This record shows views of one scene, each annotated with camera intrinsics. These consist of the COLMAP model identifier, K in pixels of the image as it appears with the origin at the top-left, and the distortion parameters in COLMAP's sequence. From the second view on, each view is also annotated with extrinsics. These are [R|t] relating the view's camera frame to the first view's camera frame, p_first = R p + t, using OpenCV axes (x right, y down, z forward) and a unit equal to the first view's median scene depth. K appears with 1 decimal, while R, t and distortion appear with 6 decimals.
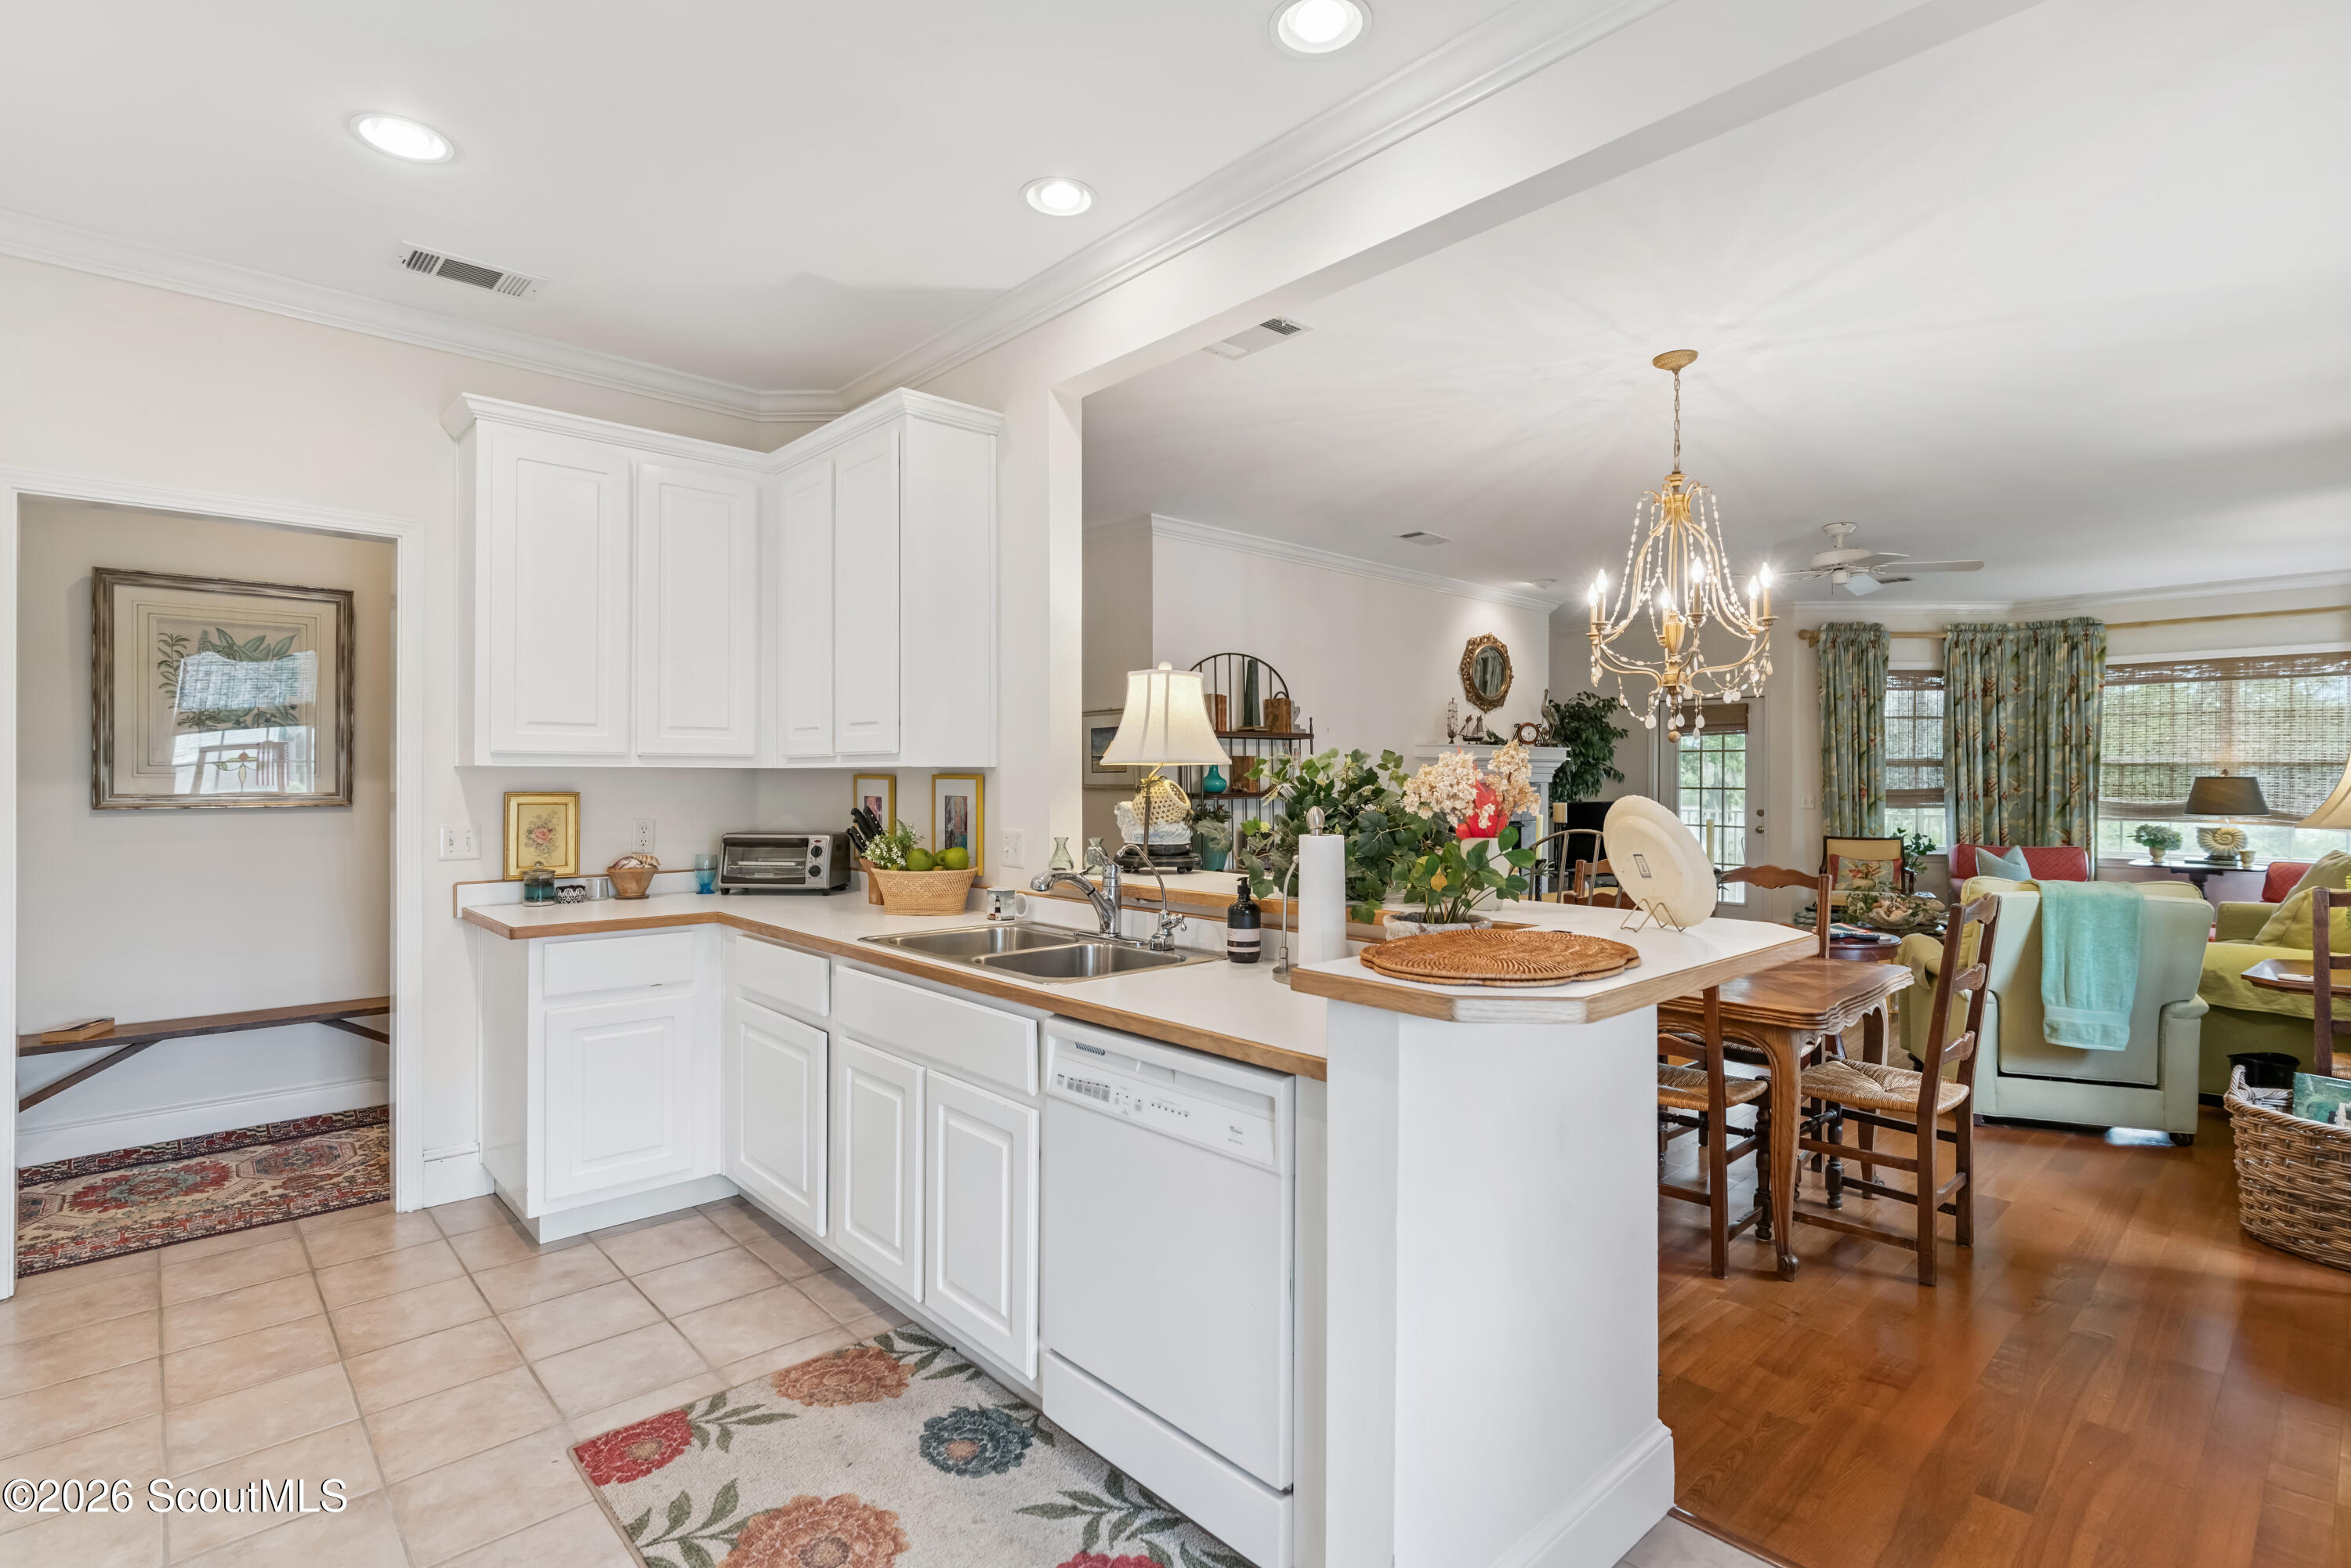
lens RADIAL K [[1111.0, 0, 1152.7], [0, 1111.0, 776.5], [0, 0, 1]] dist [0.000742, 0.001501]
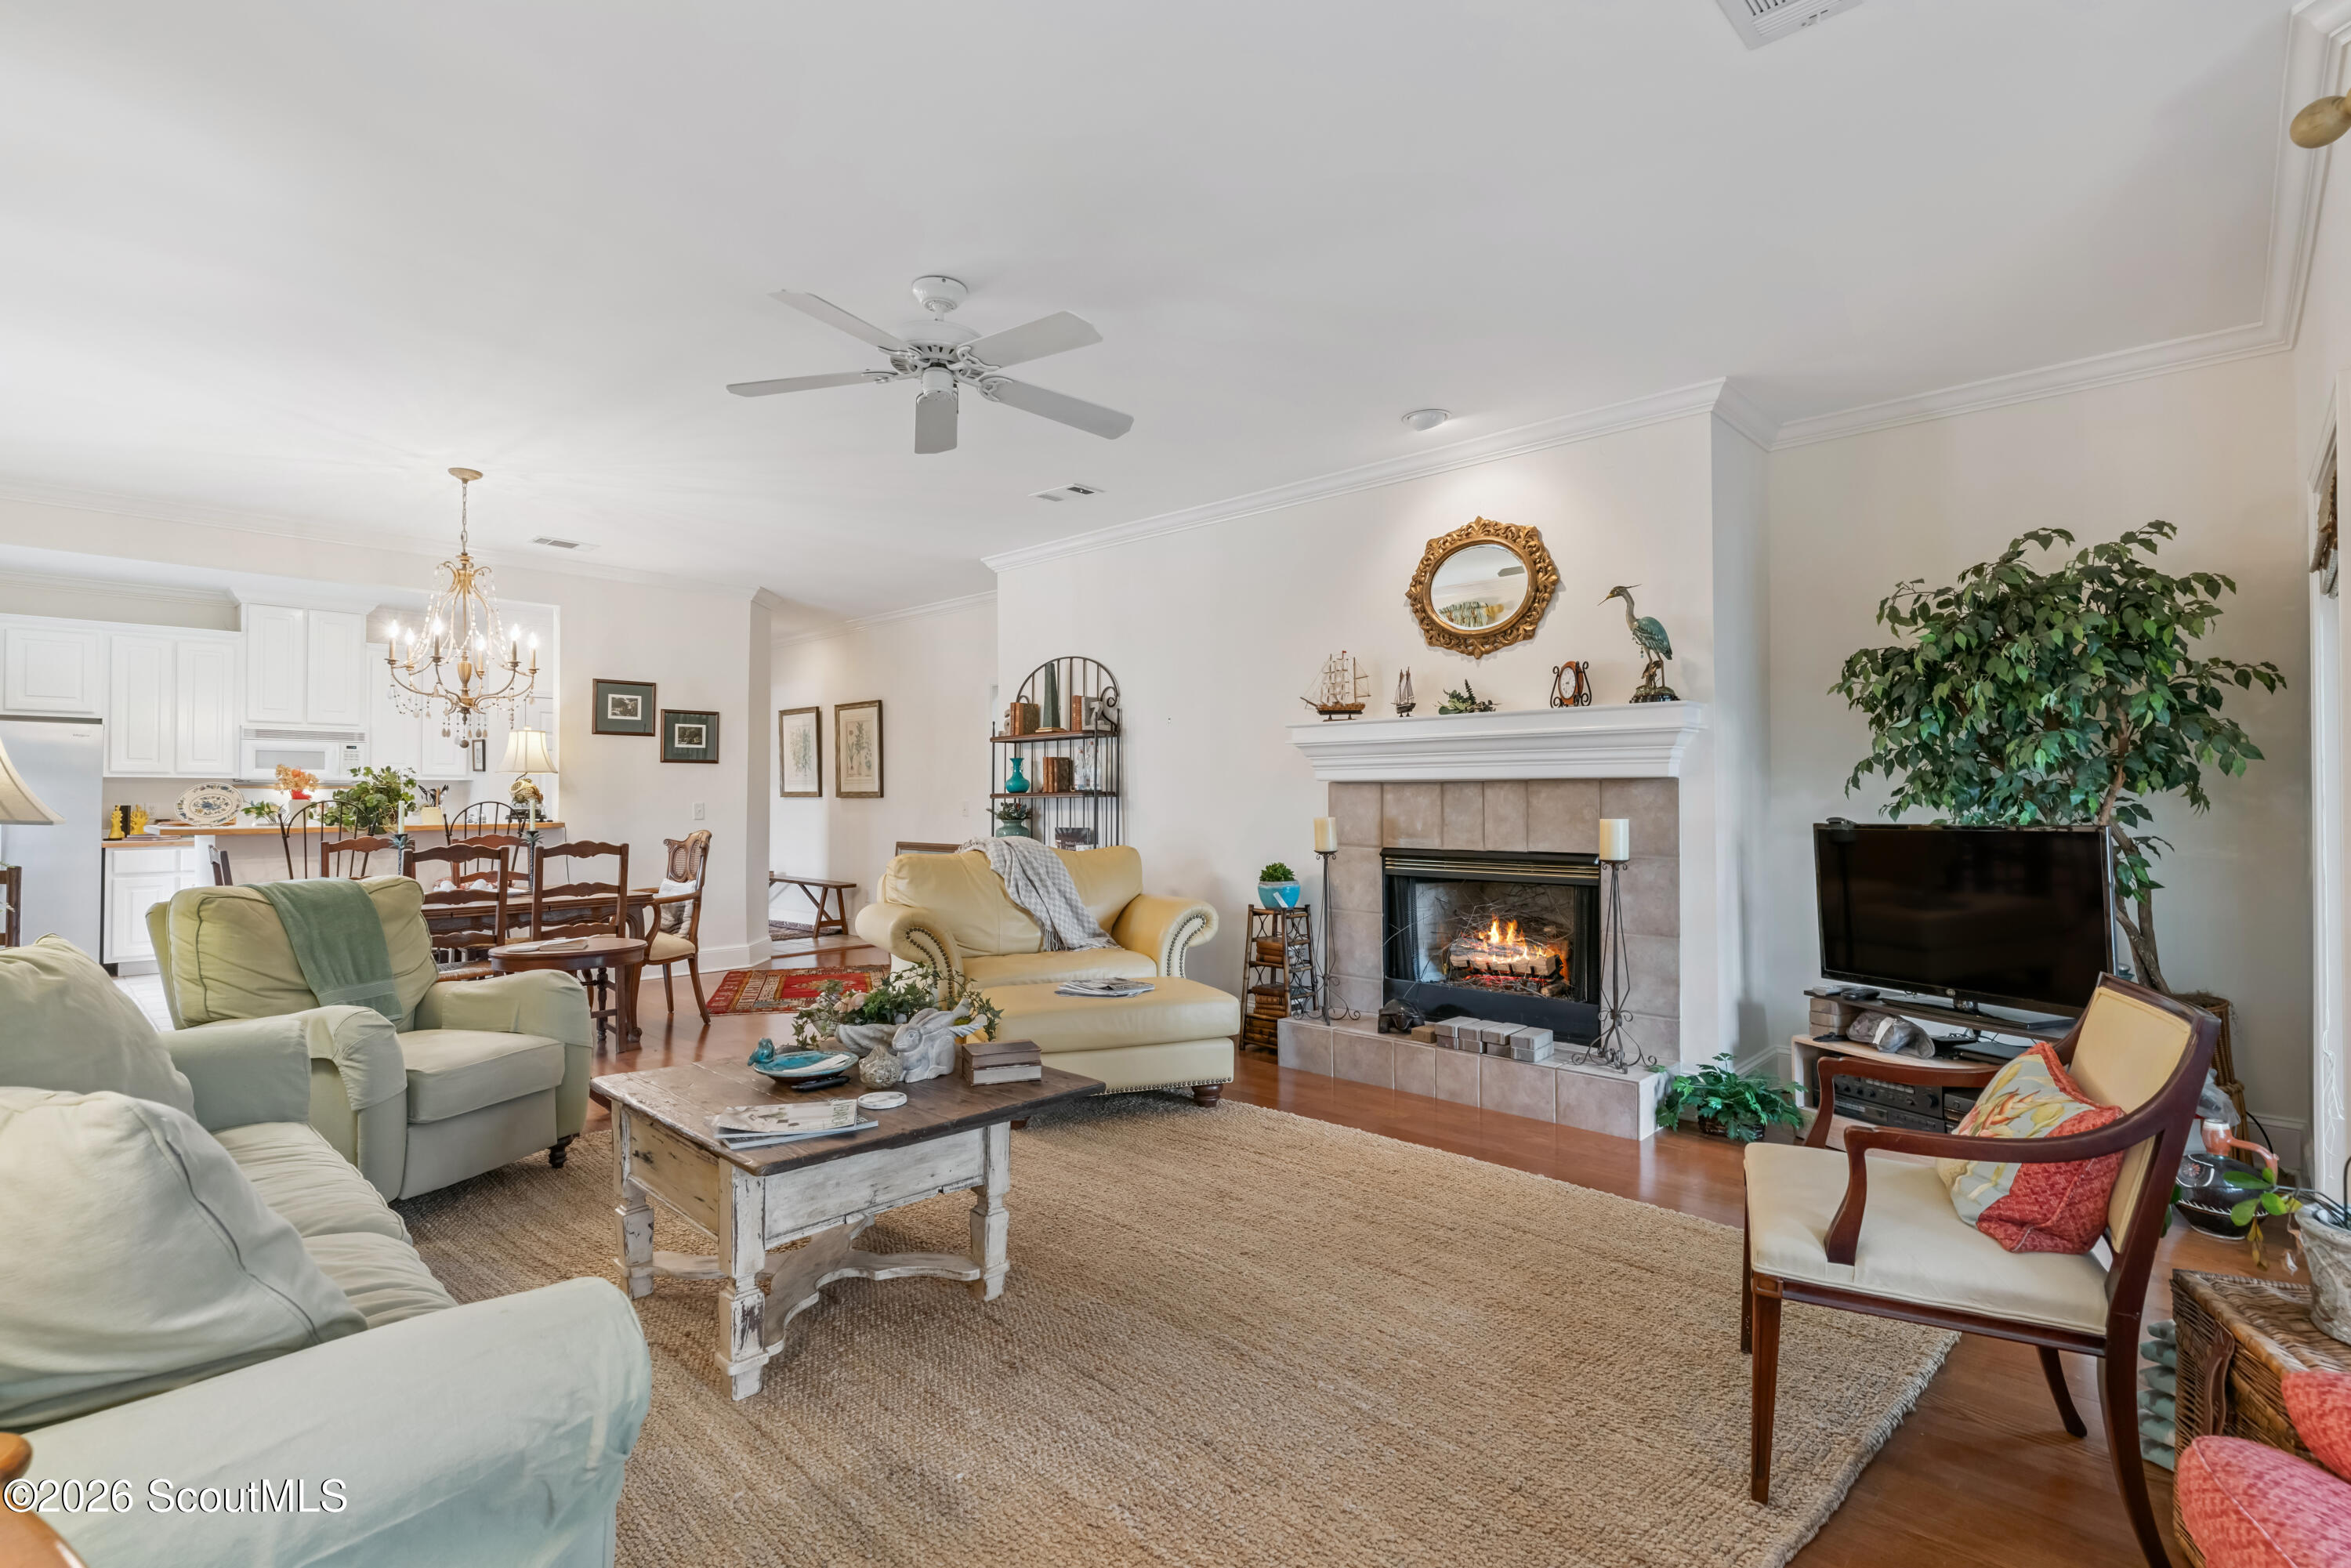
lens RADIAL K [[1111.0, 0, 1171.0], [0, 1111.0, 789.1], [0, 0, 1]] dist [0.000742, 0.001501]
pose [[0.067483, -0.008193, -0.997687, 0.903941], [-0.000213, 0.999966, -0.008226, 0.016151], [0.997720, 0.000767, 0.067479, 0.839825]]
